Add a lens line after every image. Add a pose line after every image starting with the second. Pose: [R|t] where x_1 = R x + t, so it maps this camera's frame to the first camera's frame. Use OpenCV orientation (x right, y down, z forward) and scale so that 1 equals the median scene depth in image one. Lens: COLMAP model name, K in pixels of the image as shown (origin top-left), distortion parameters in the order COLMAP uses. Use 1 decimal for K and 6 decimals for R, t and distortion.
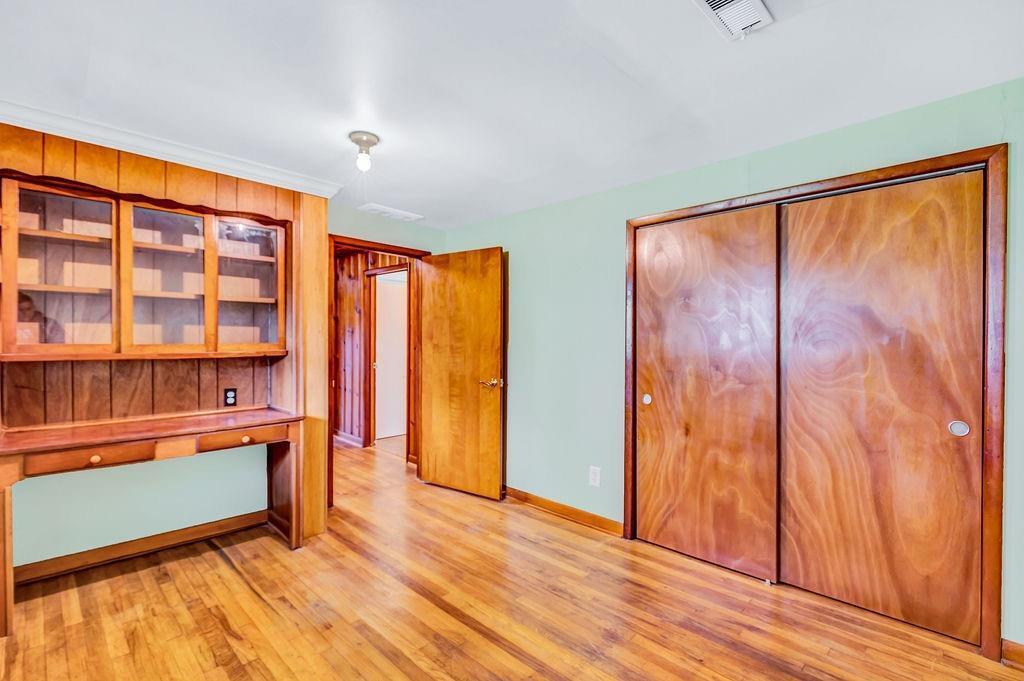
lens RADIAL K [[457.3, 0, 505.3], [0, 457.3, 340.9], [0, 0, 1]] dist [0.001138, -0.000079]
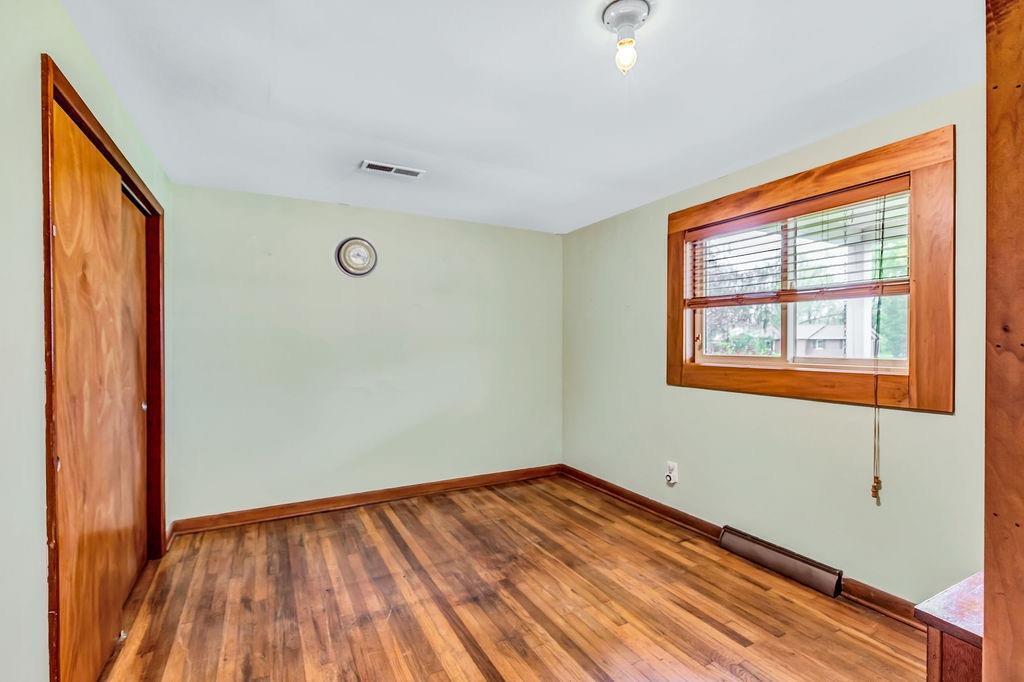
lens RADIAL K [[457.3, 0, 505.3], [0, 457.3, 341.4], [0, 0, 1]] dist [0.001138, -0.000079]
pose [[-0.953608, -0.002345, 0.301041, -0.326308], [-0.000994, 0.999989, 0.004640, -0.002968], [-0.301049, 0.004125, -0.953600, 1.571619]]
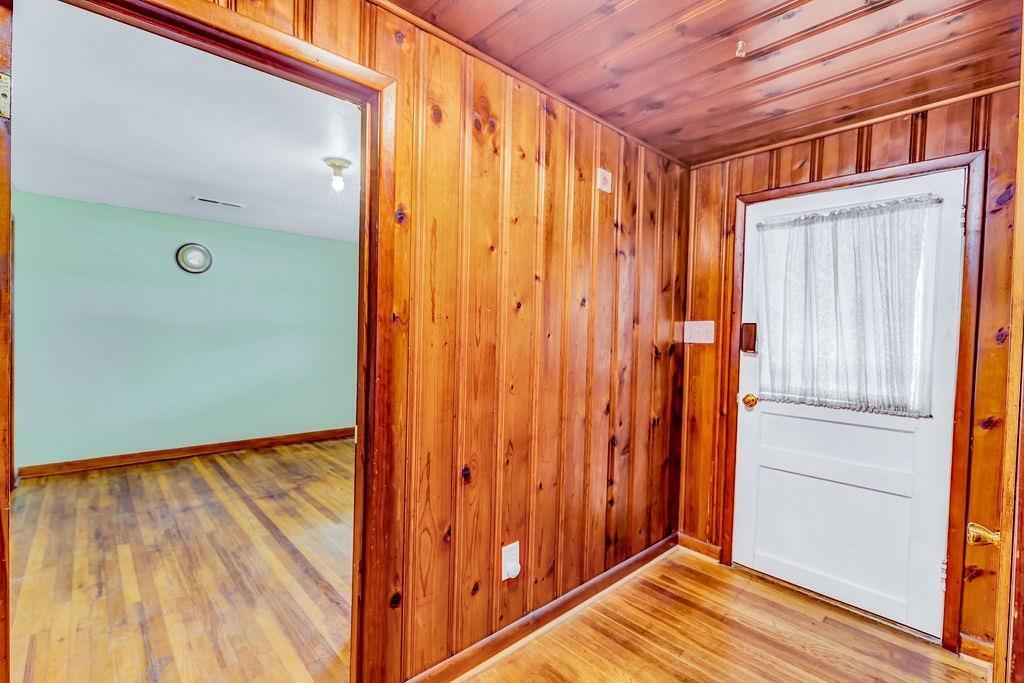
lens RADIAL K [[457.3, 0, 505.3], [0, 457.3, 341.9], [0, 0, 1]] dist [0.001138, -0.000079]
pose [[-0.998007, -0.028941, 0.056080, -0.790507], [-0.027603, 0.999319, 0.024493, -0.011646], [-0.056750, 0.022897, -0.998126, 2.083671]]
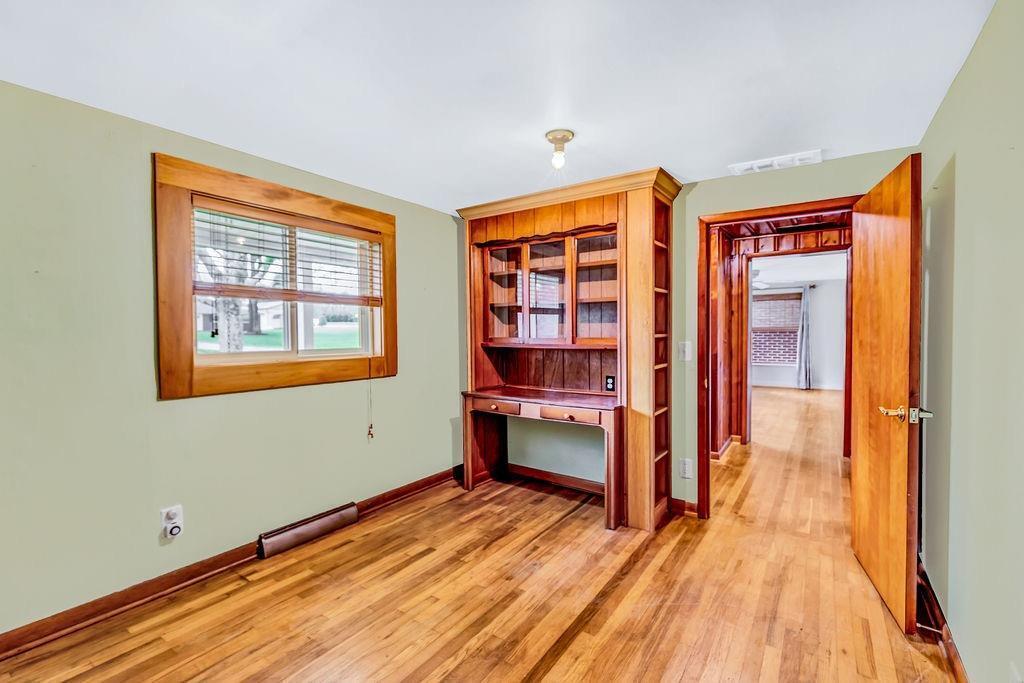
lens RADIAL K [[457.3, 0, 498.6], [0, 457.3, 341.4], [0, 0, 1]] dist [-0.002432, -0.000384]
pose [[0.151424, 0.013380, -0.988378, 0.648196], [0.001966, 0.999902, 0.013837, -0.001438], [0.988467, -0.004038, 0.151383, 0.678078]]
